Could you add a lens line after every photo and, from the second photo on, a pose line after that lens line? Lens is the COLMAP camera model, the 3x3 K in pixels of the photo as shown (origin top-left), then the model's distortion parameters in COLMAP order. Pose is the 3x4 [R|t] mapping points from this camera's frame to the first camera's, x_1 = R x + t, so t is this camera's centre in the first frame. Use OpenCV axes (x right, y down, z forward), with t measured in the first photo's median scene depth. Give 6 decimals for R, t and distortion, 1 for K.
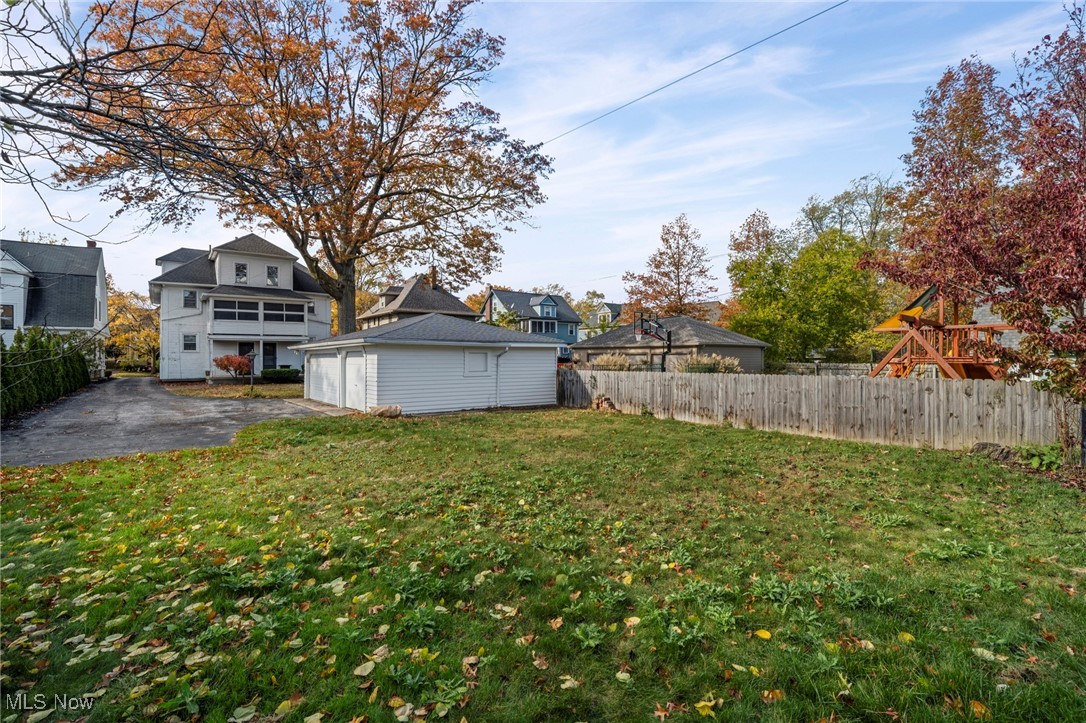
lens RADIAL K [[502.9, 0, 544.8], [0, 502.9, 356.6], [0, 0, 1]] dist [-0.002546, -0.000041]
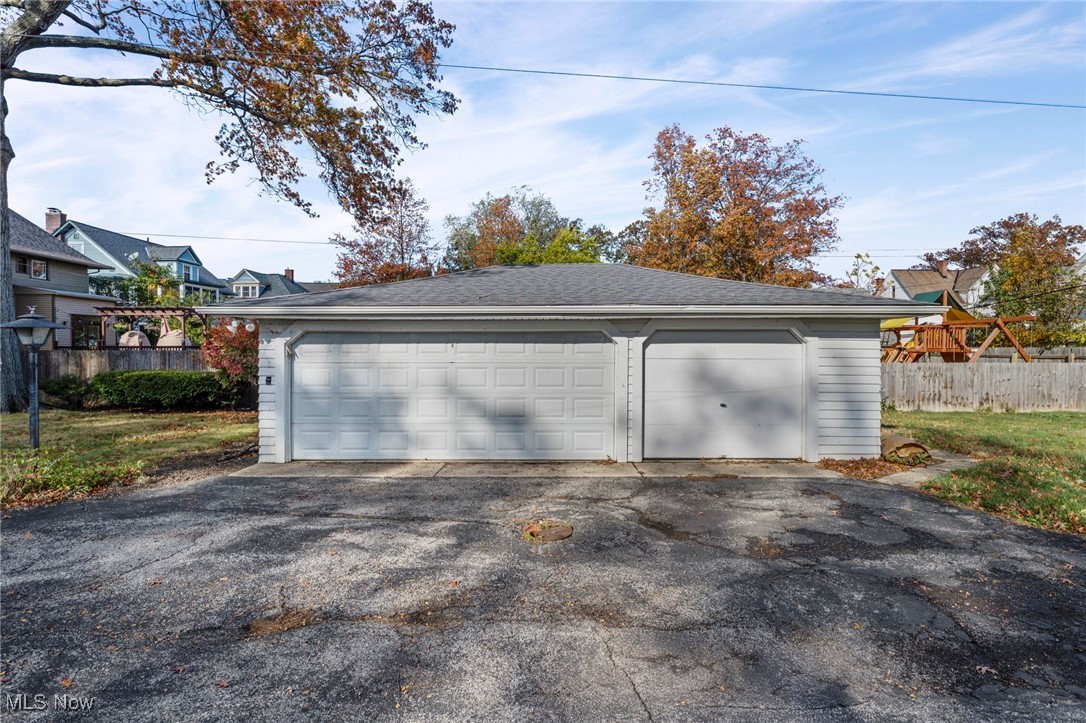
lens RADIAL K [[502.9, 0, 543.1], [0, 502.9, 357.6], [0, 0, 1]] dist [-0.002546, -0.000041]
pose [[0.591746, -0.008676, 0.806078, -0.995600], [-0.008907, 0.999811, 0.017301, 0.012035], [-0.806075, -0.017417, 0.591557, 1.063041]]
